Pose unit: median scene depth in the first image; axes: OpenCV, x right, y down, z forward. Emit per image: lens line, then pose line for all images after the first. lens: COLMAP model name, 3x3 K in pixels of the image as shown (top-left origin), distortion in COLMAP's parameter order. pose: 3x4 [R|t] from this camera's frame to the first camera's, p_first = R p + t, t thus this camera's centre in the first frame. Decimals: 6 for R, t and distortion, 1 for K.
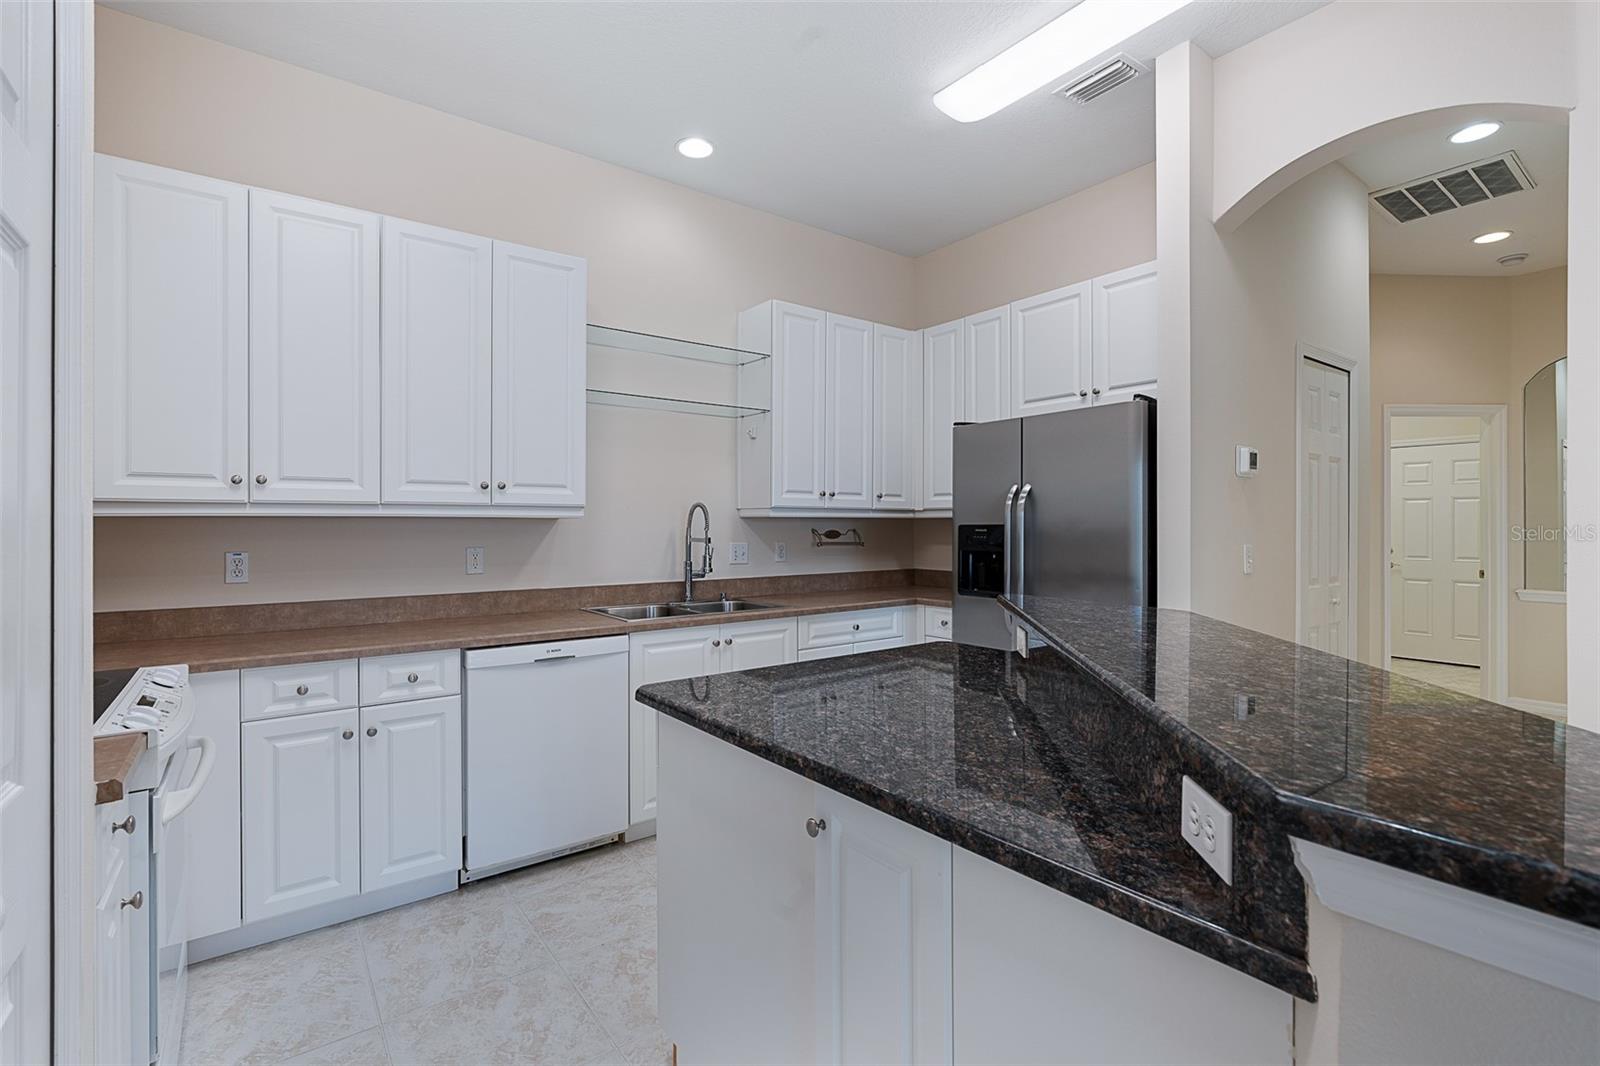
lens RADIAL K [[716.7, 0, 800.5], [0, 716.7, 524.3], [0, 0, 1]] dist [-0.009837, 0.002942]
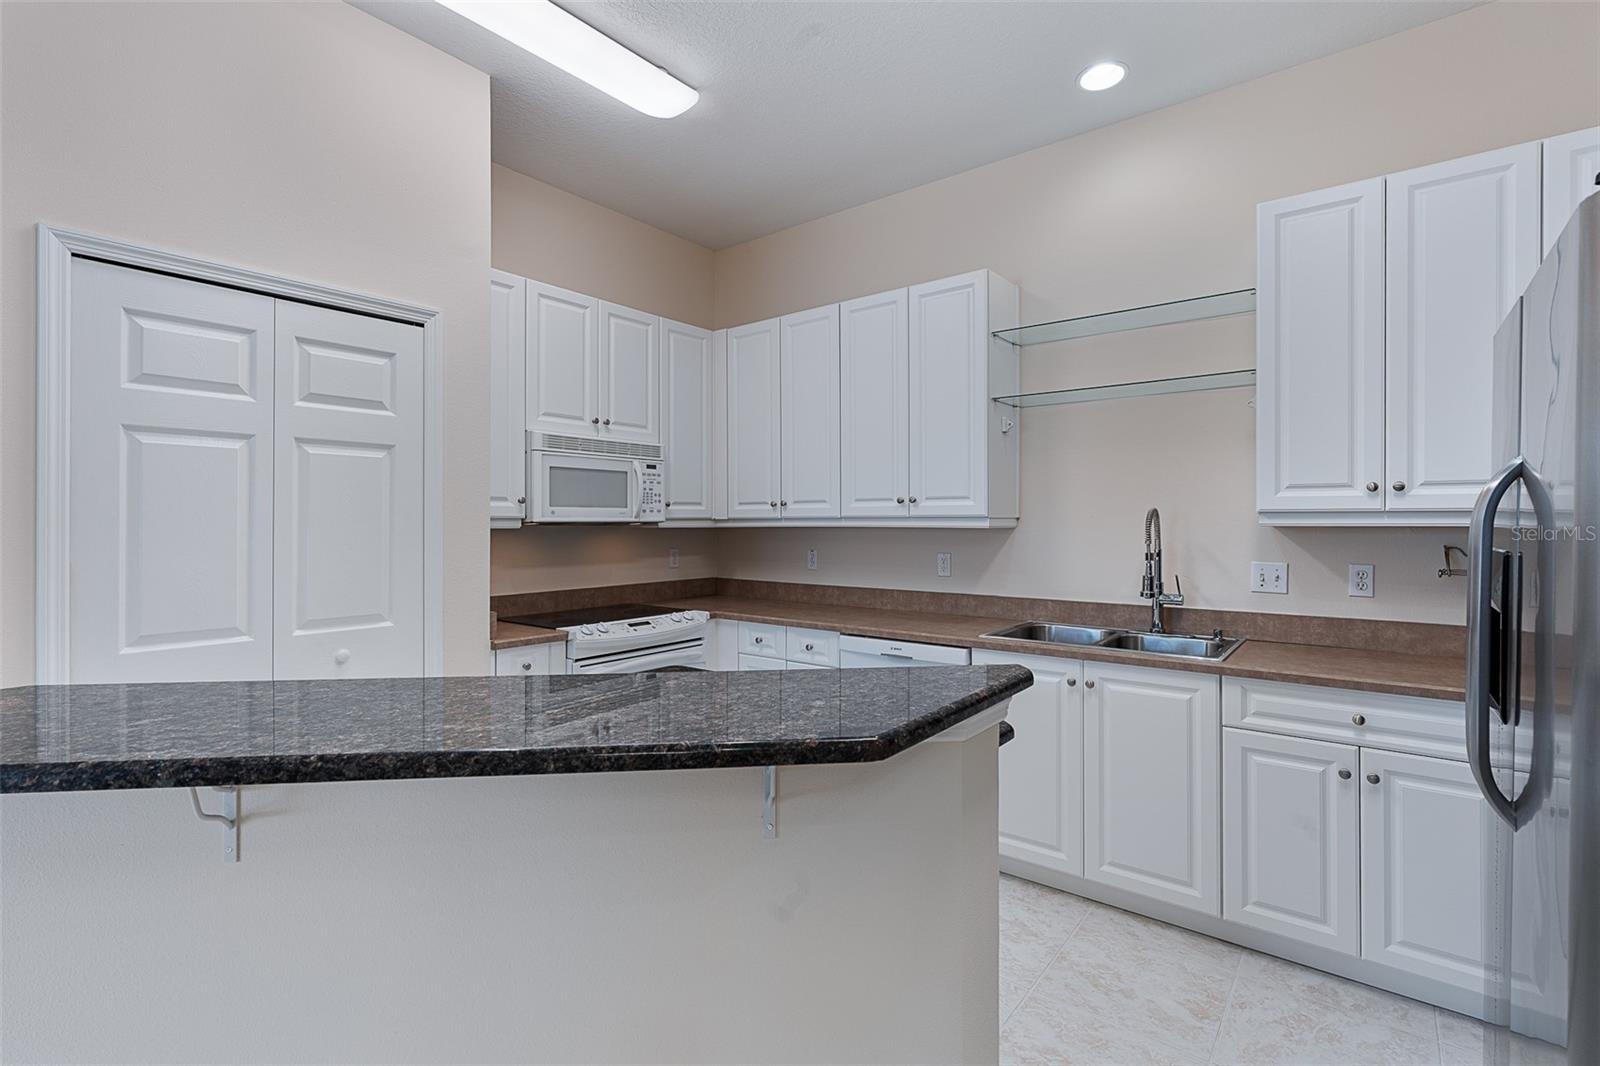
lens RADIAL K [[716.7, 0, 809.0], [0, 716.7, 523.4], [0, 0, 1]] dist [-0.009837, 0.002942]
pose [[0.260529, -0.005737, -0.965449, 0.564595], [-0.006974, 0.999945, -0.007824, -0.004975], [0.965441, 0.008772, 0.260474, 0.474985]]
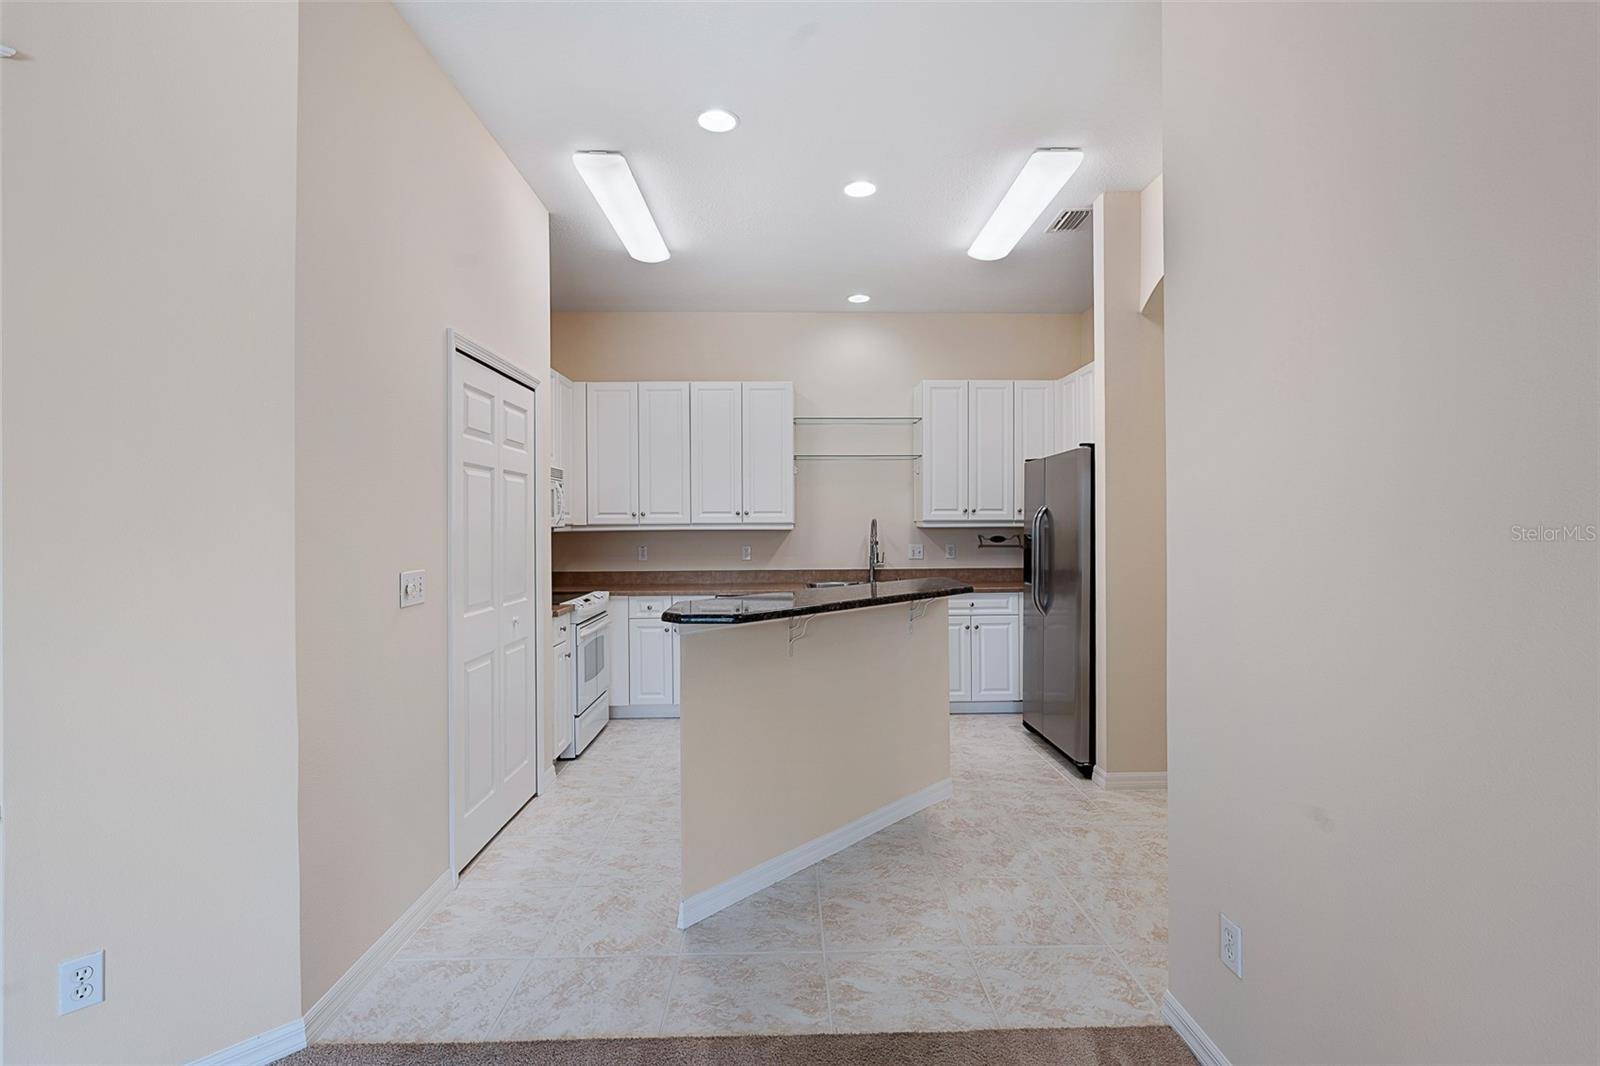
lens RADIAL K [[716.7, 0, 803.7], [0, 716.7, 534.4], [0, 0, 1]] dist [-0.009837, 0.002942]
pose [[0.822480, -0.002943, -0.568786, 0.677544], [0.005497, 0.999981, 0.002775, -0.001317], [0.568767, -0.005409, 0.822481, -0.403660]]
